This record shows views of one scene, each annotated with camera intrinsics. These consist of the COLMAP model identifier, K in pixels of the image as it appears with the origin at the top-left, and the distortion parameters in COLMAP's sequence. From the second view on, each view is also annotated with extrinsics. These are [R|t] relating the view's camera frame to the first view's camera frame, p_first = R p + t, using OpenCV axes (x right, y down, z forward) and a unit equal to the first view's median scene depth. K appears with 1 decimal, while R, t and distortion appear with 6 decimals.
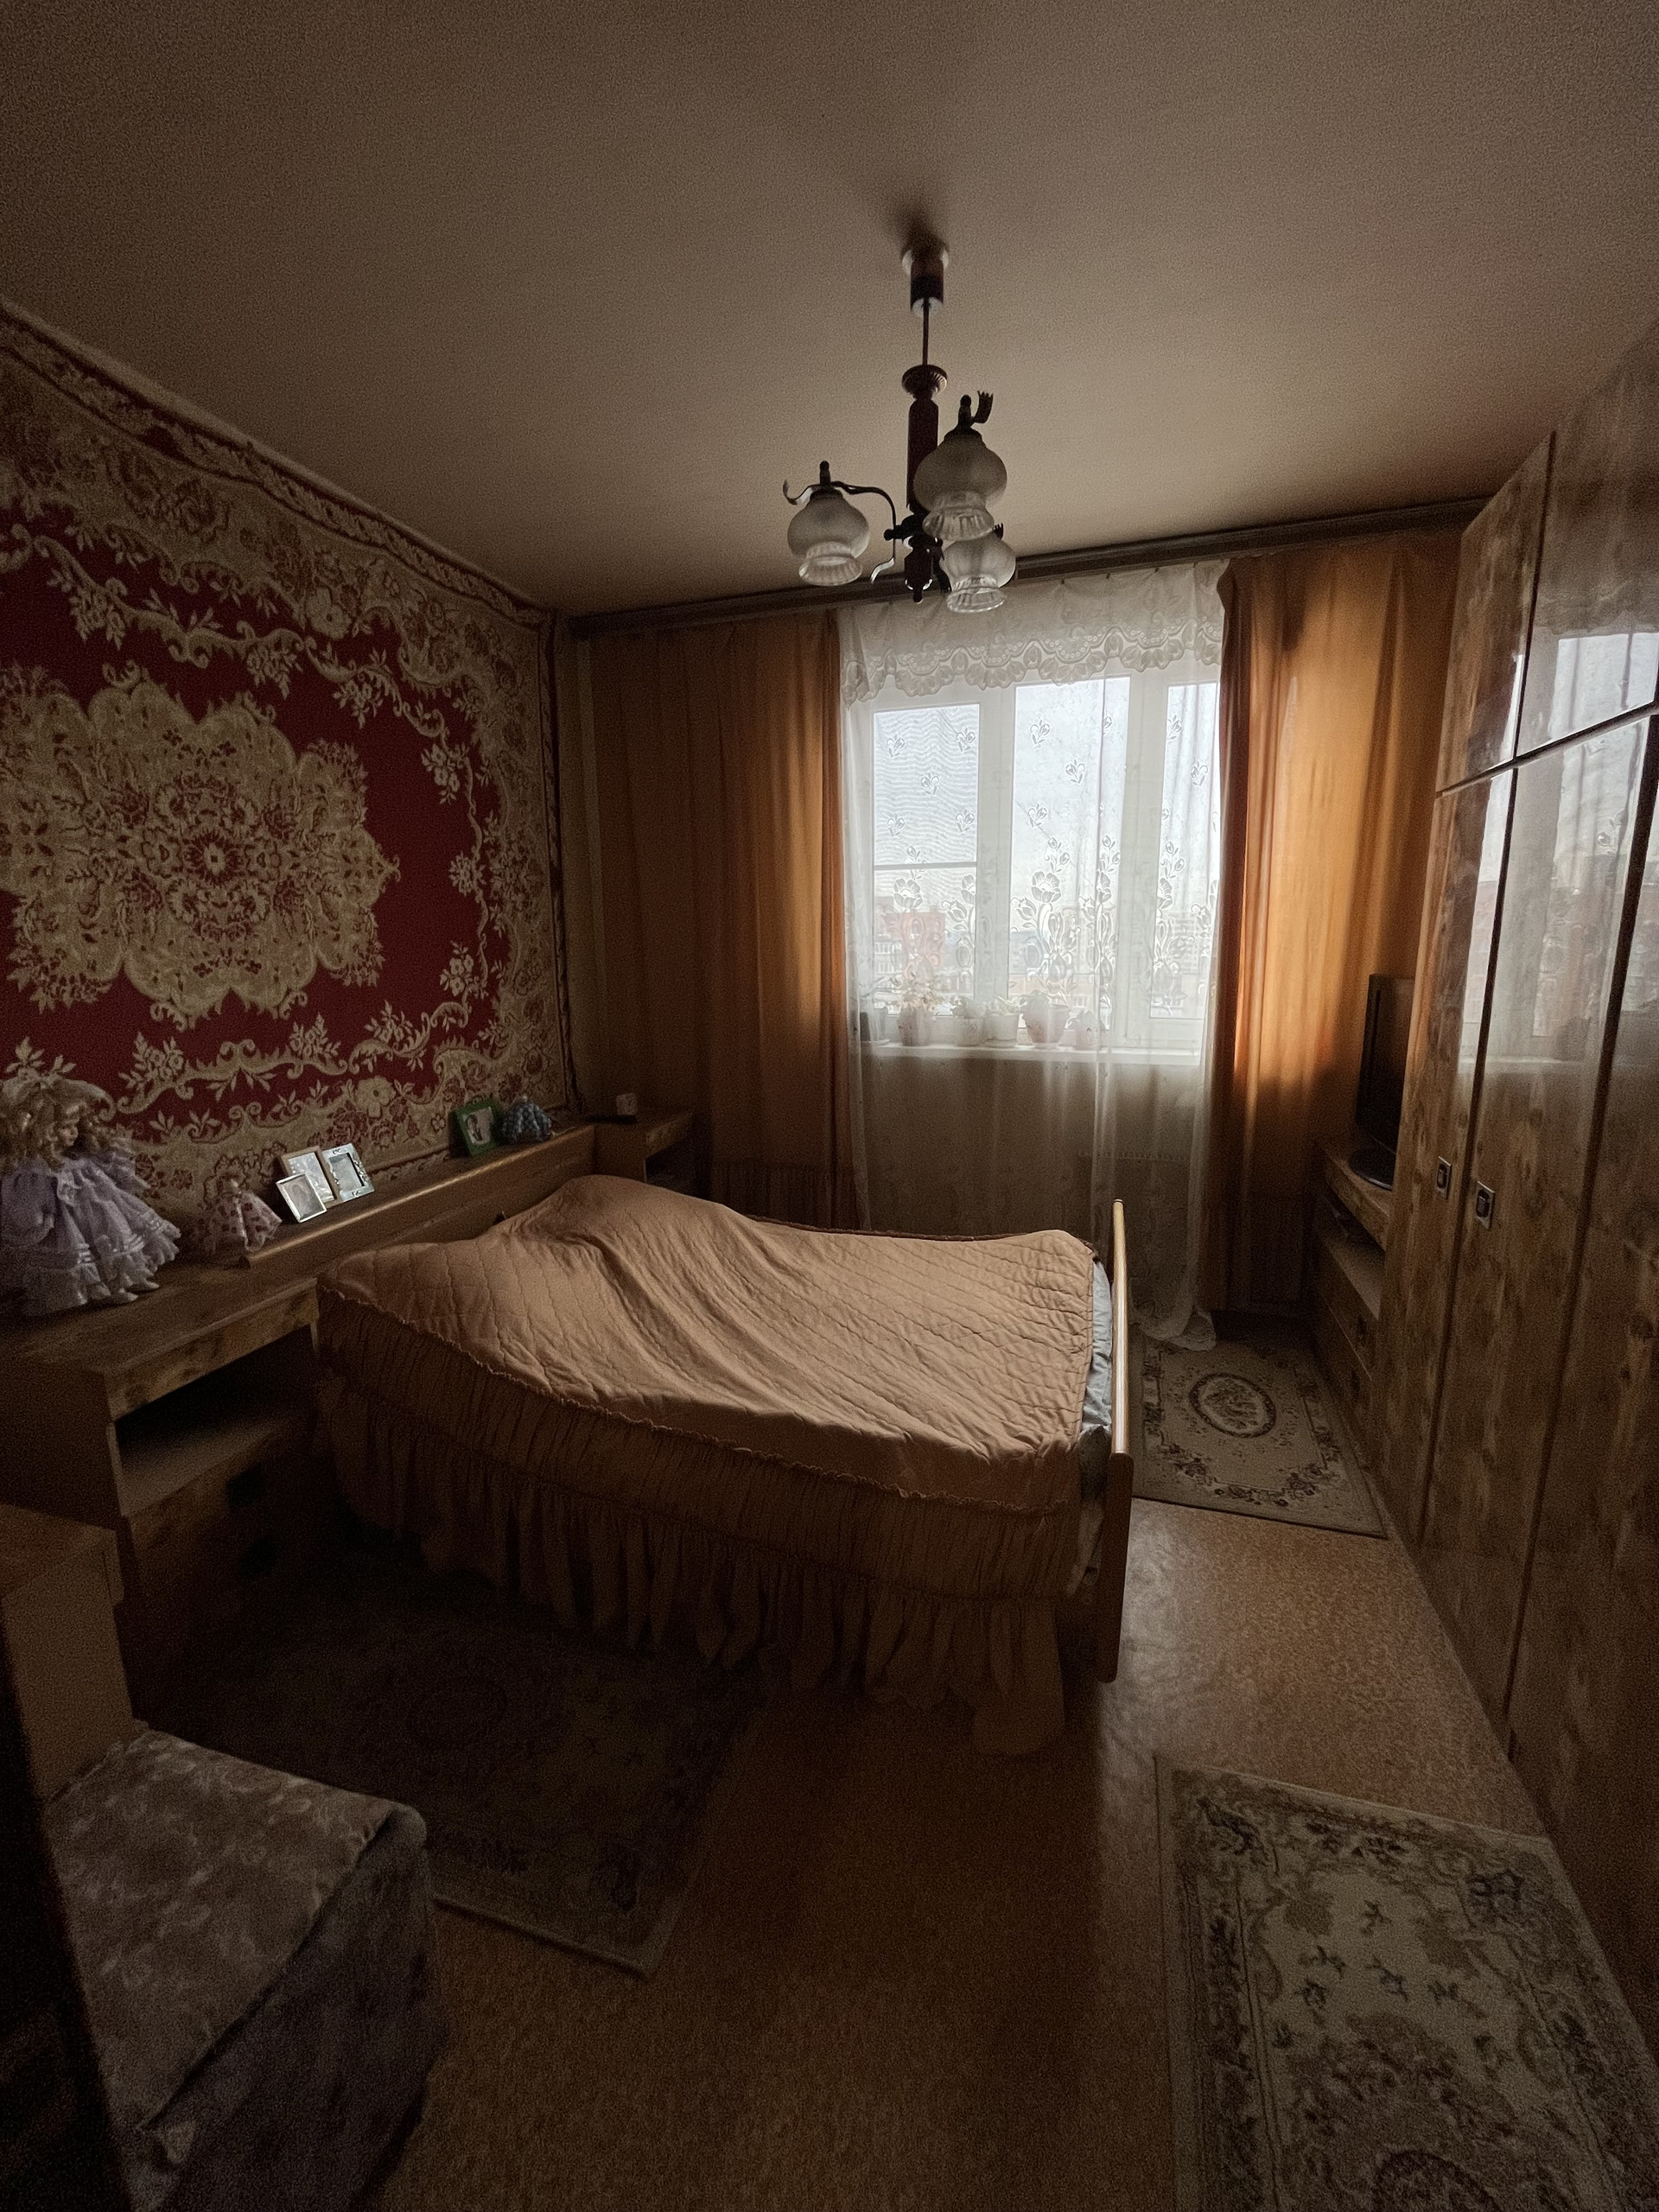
lens RADIAL K [[896.6, 0, 830.6], [0, 896.6, 1102.0], [0, 0, 1]] dist [-0.002219, -0.000150]
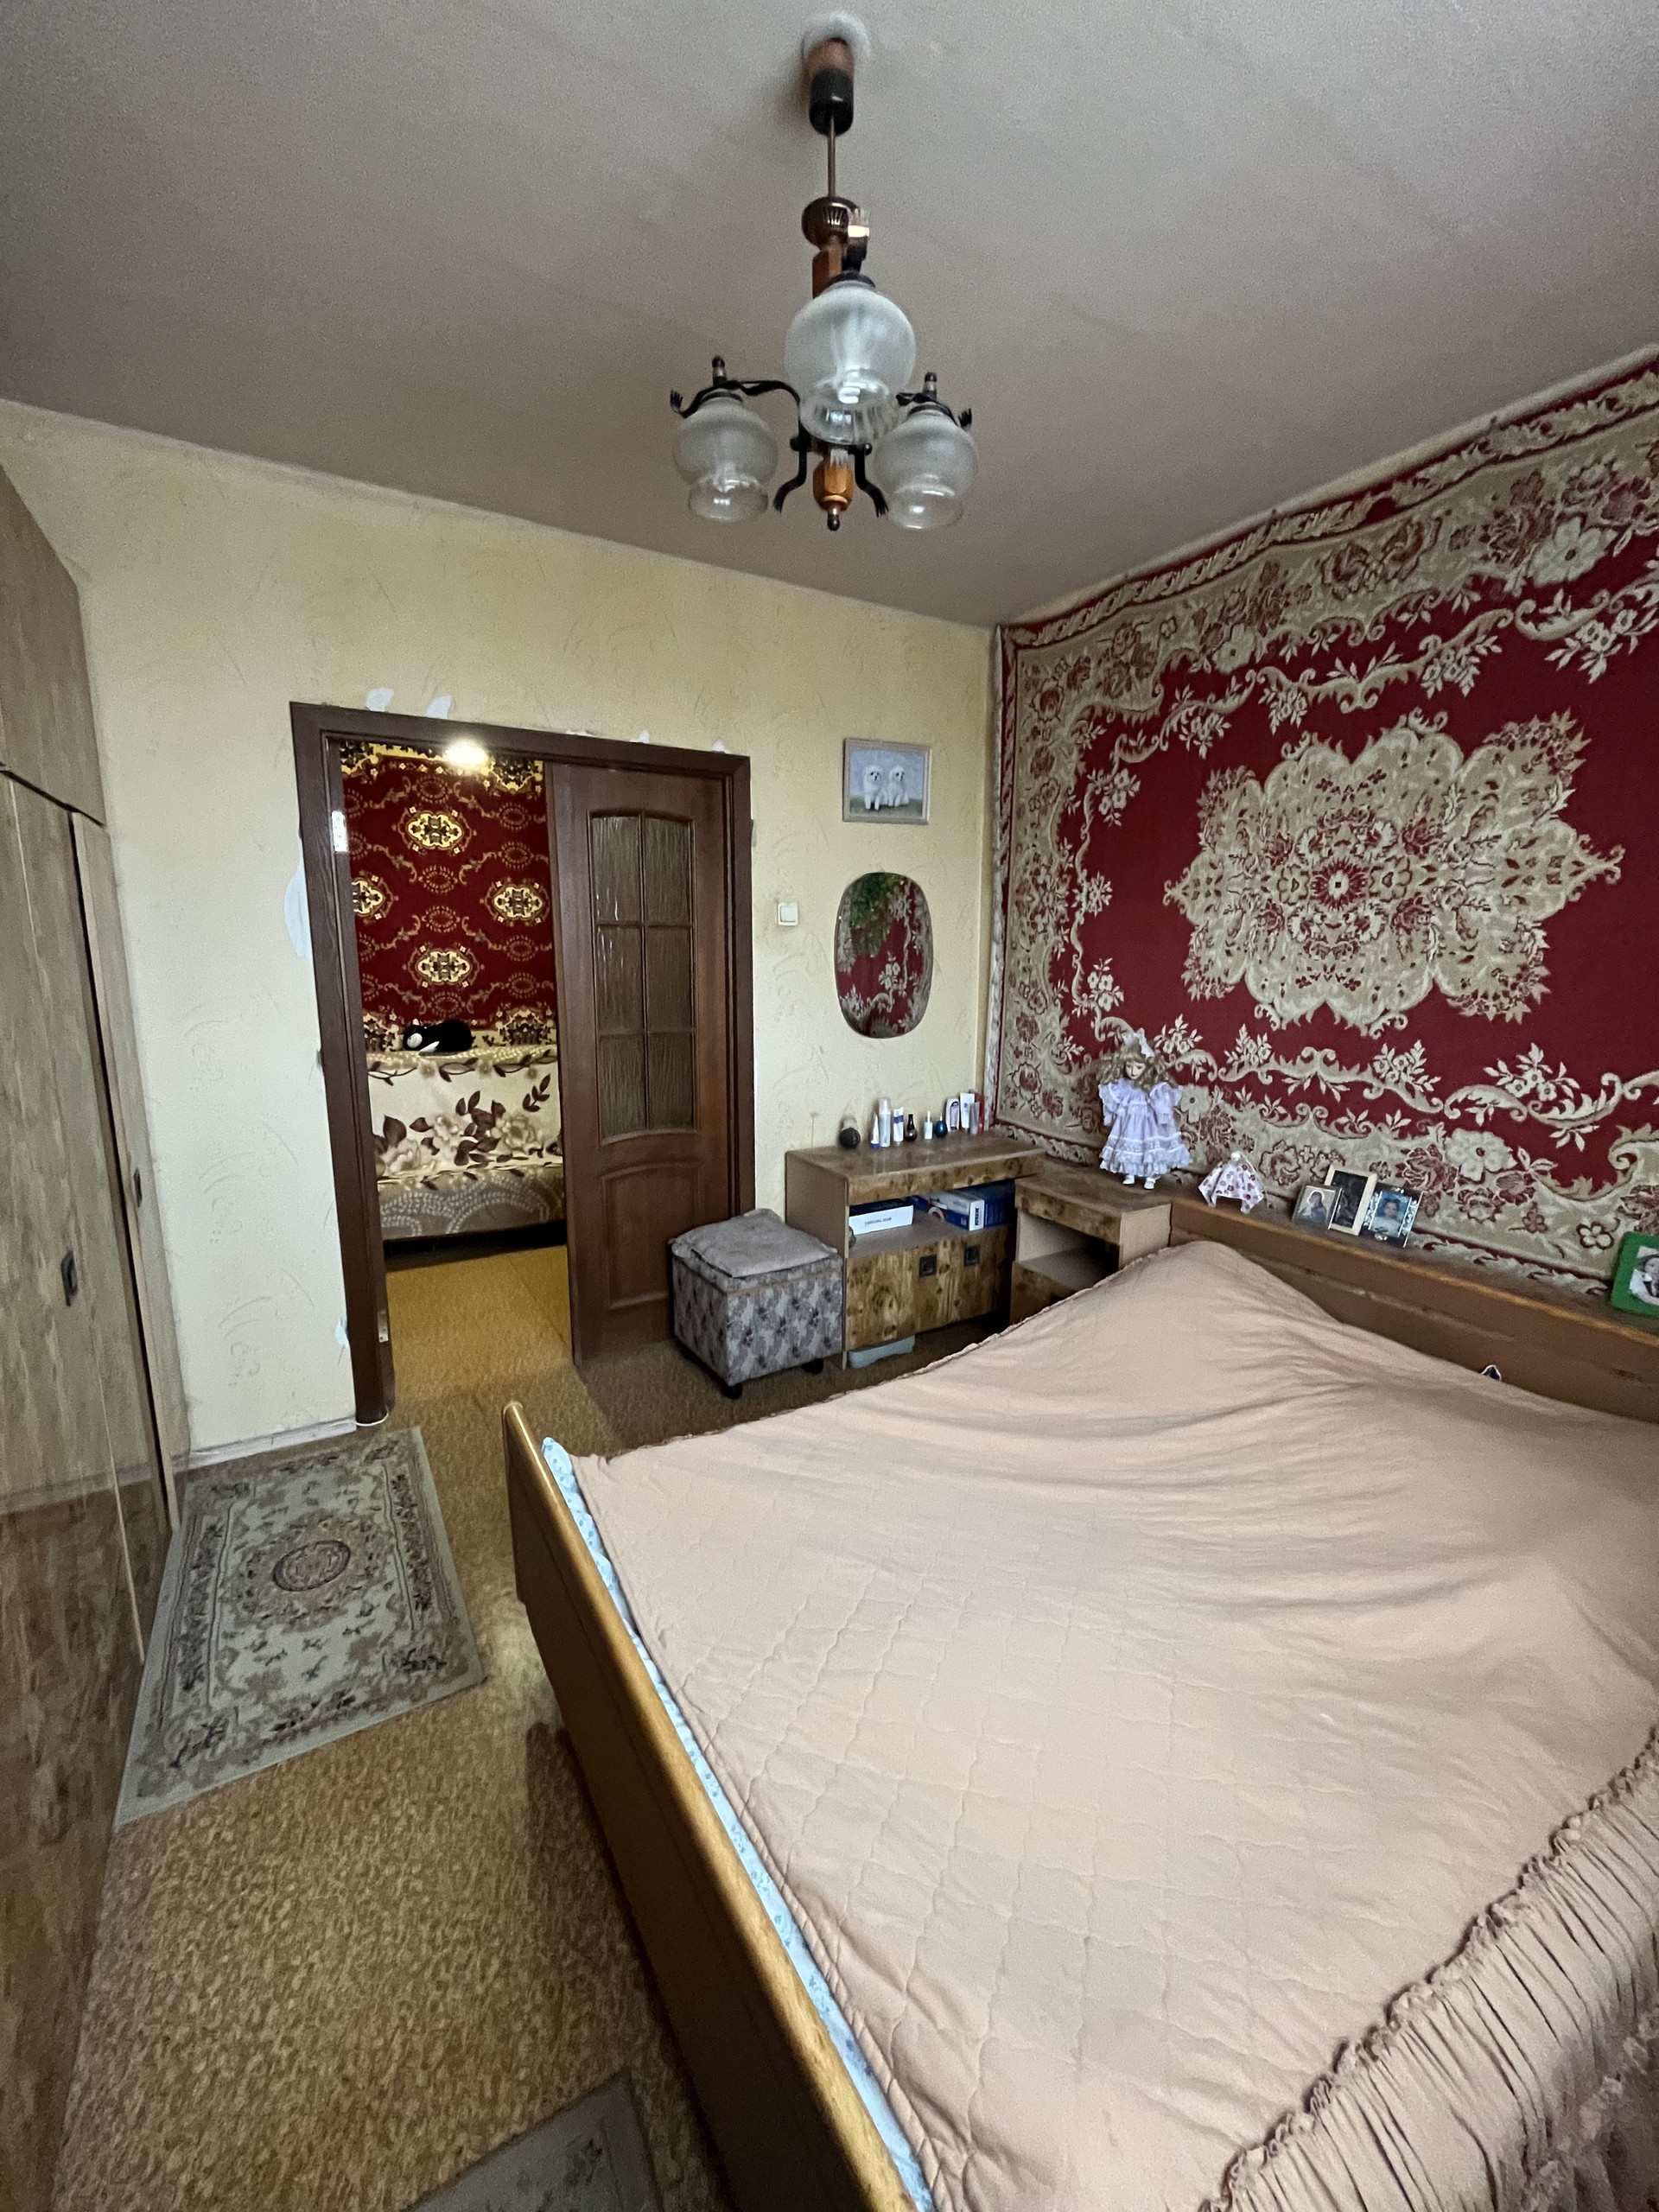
lens RADIAL K [[896.6, 0, 828.5], [0, 896.6, 1105.1], [0, 0, 1]] dist [-0.002219, -0.000150]
pose [[-0.667892, 0.139784, -0.731014, 0.581234], [-0.139333, 0.941355, 0.307307, -0.266706], [0.731100, 0.307102, -0.609247, 1.294546]]
